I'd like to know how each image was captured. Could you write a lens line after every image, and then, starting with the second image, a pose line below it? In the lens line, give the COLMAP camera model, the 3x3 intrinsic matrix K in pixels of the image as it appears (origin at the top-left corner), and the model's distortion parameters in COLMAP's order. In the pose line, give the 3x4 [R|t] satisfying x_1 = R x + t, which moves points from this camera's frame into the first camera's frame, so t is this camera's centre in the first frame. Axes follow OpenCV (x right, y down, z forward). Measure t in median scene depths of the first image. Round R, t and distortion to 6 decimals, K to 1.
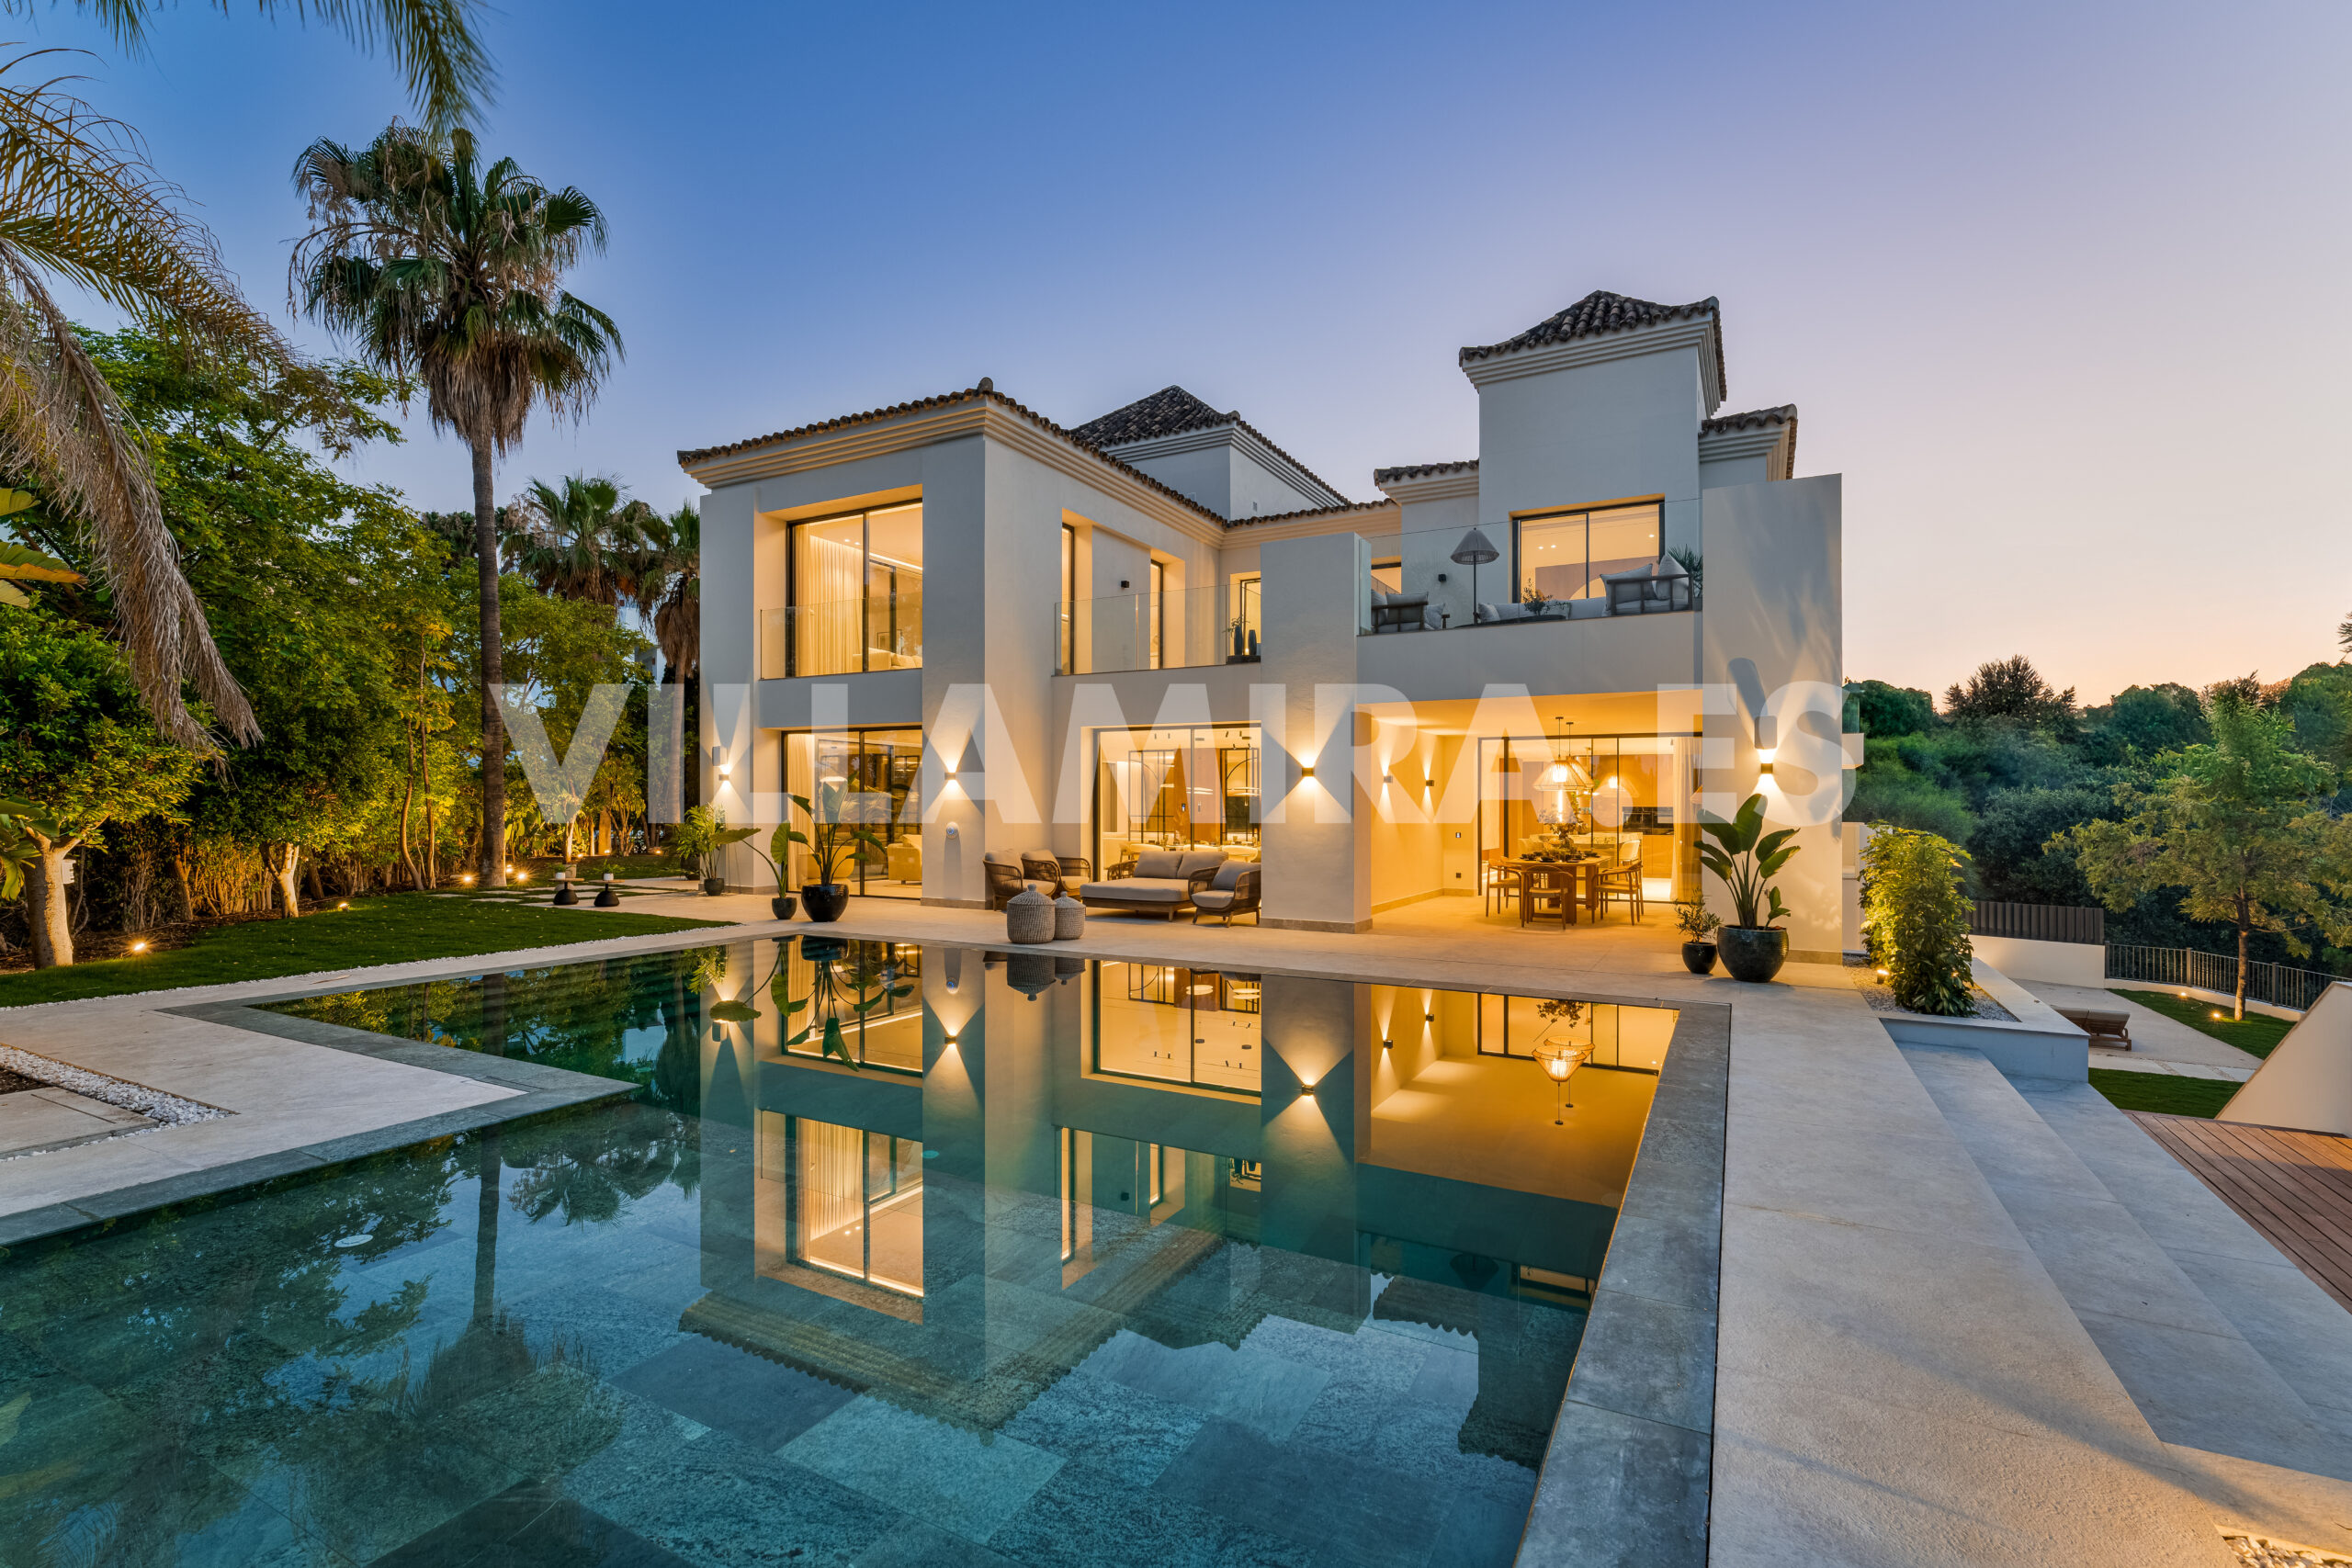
lens RADIAL K [[1067.4, 0, 1176.0], [0, 1067.4, 784.0], [0, 0, 1]] dist [0.000084, -0.000107]
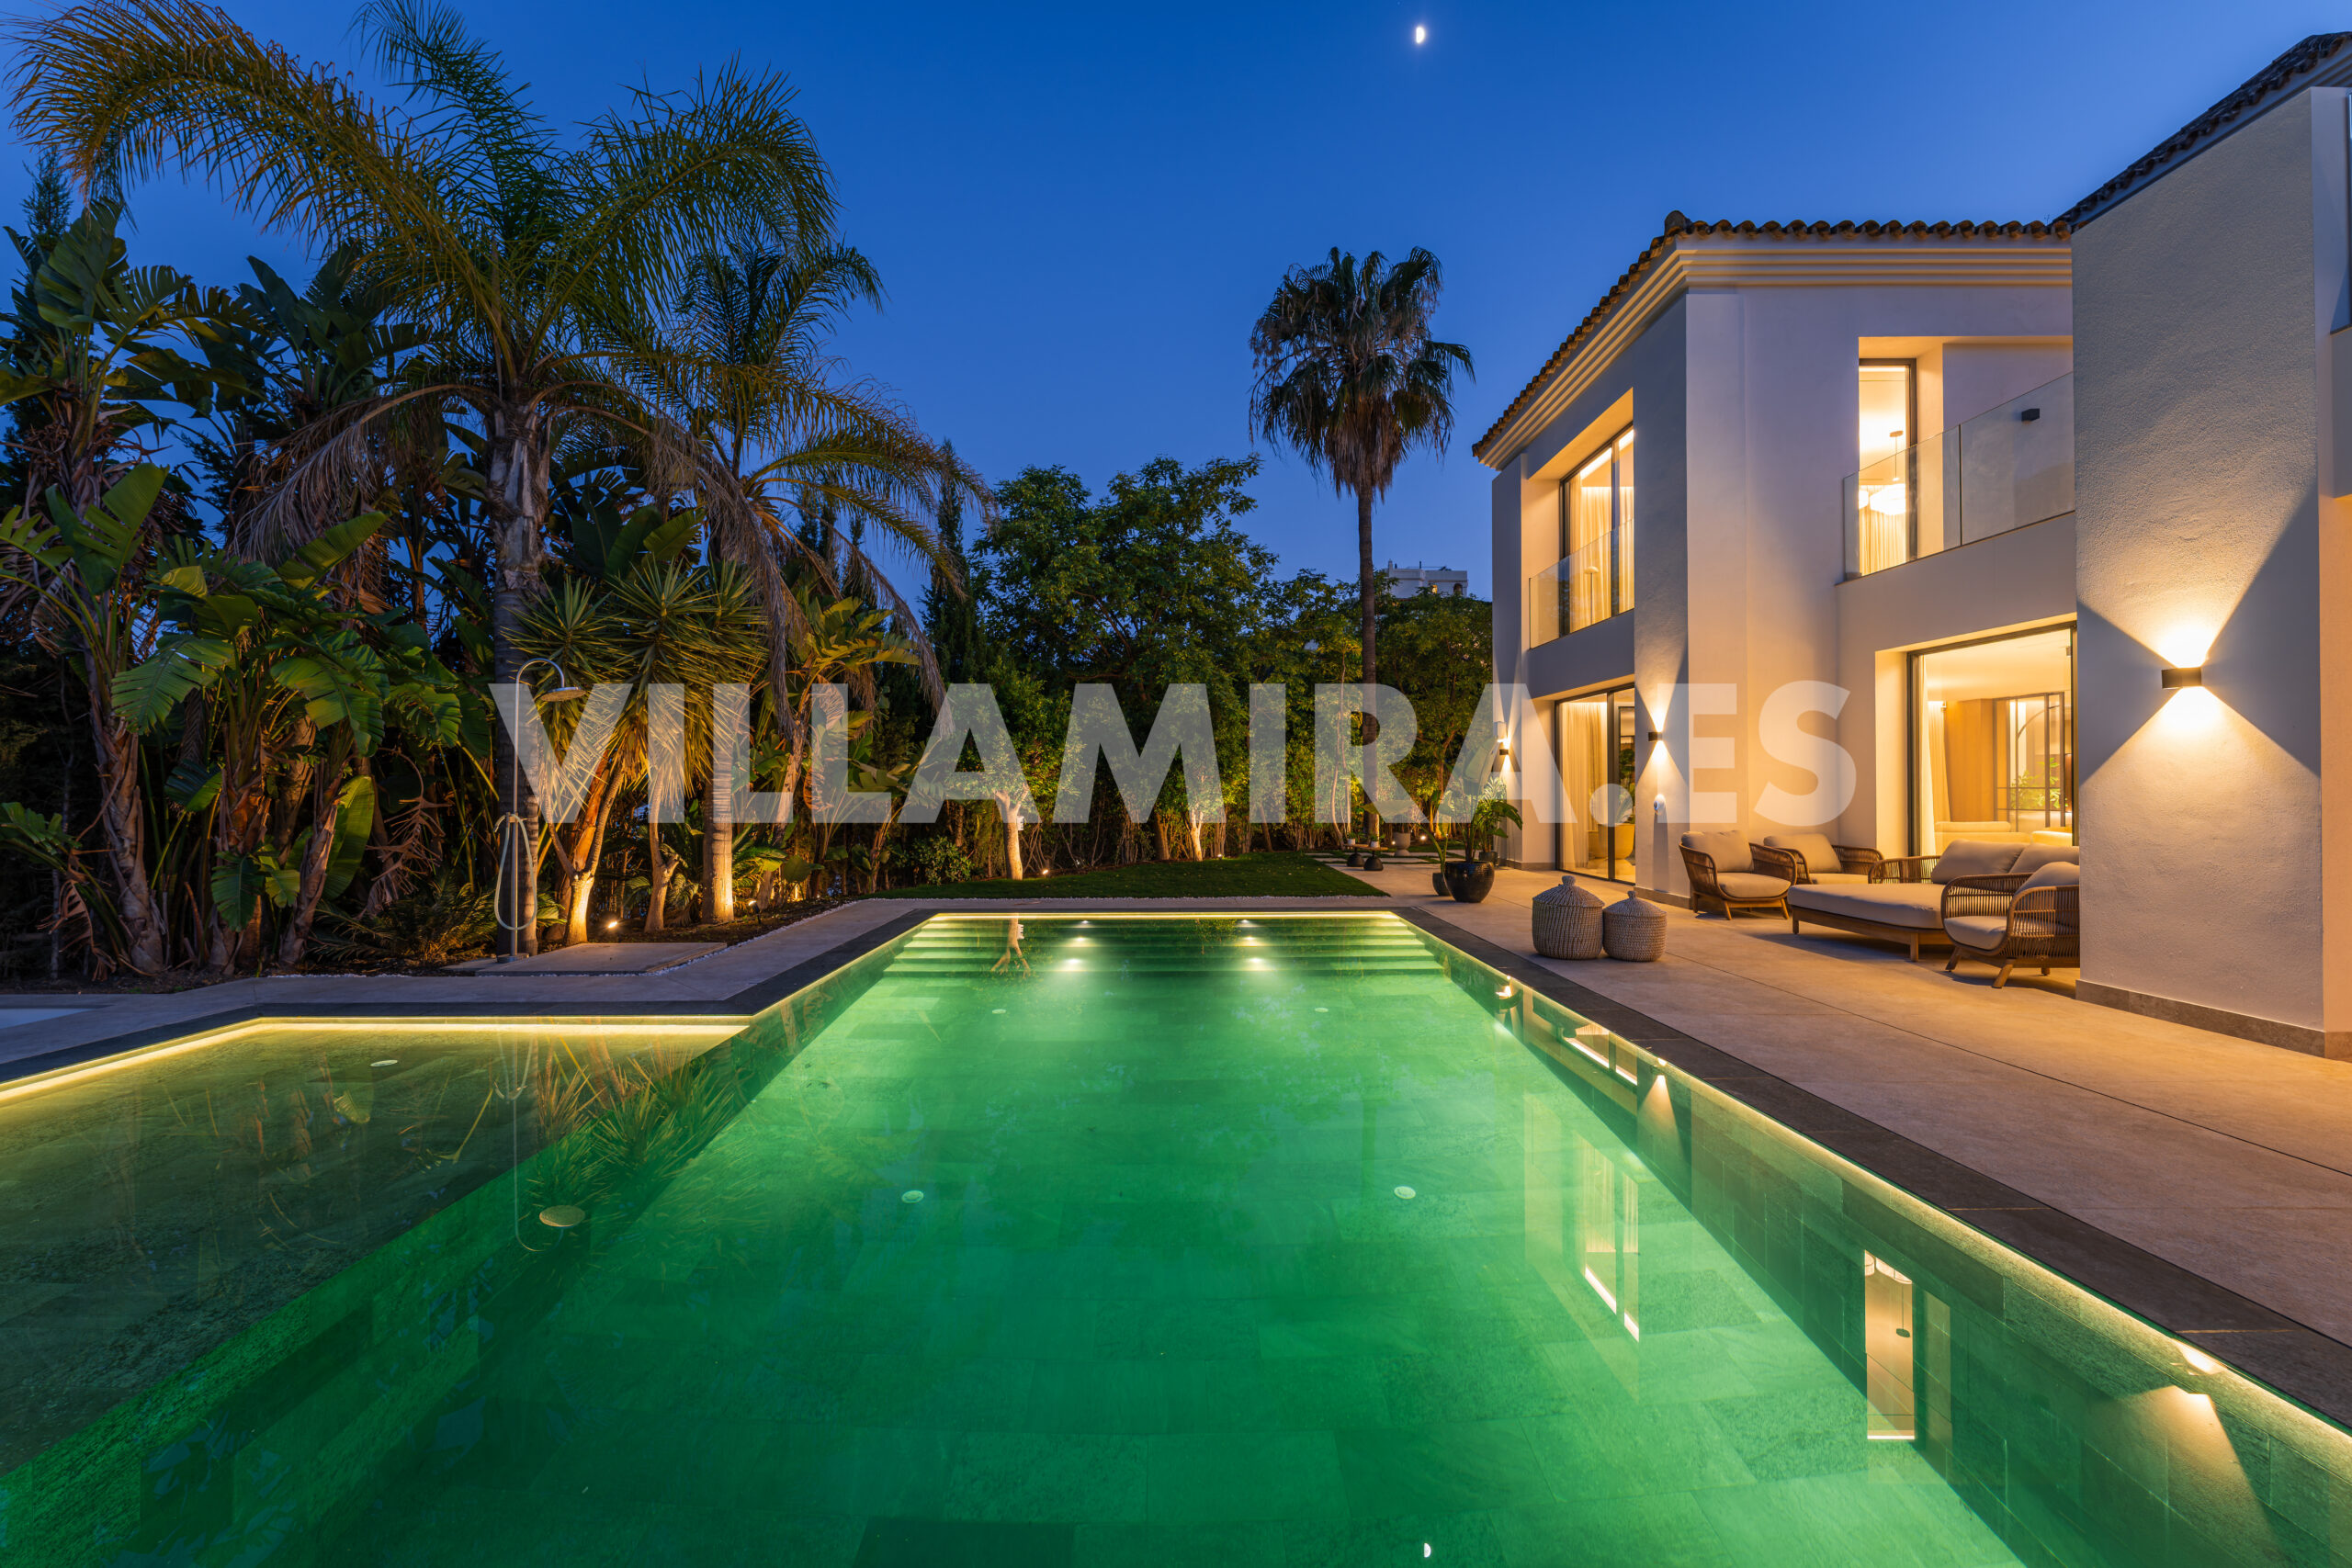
lens RADIAL K [[916.2, 0, 1176.0], [0, 916.2, 784.0], [0, 0, 1]] dist [-0.011662, -0.000087]
pose [[0.474432, -0.015047, -0.880164, 0.198983], [0.027621, 0.999616, -0.002201, 0.018301], [0.879859, -0.023267, 0.474665, 0.337940]]
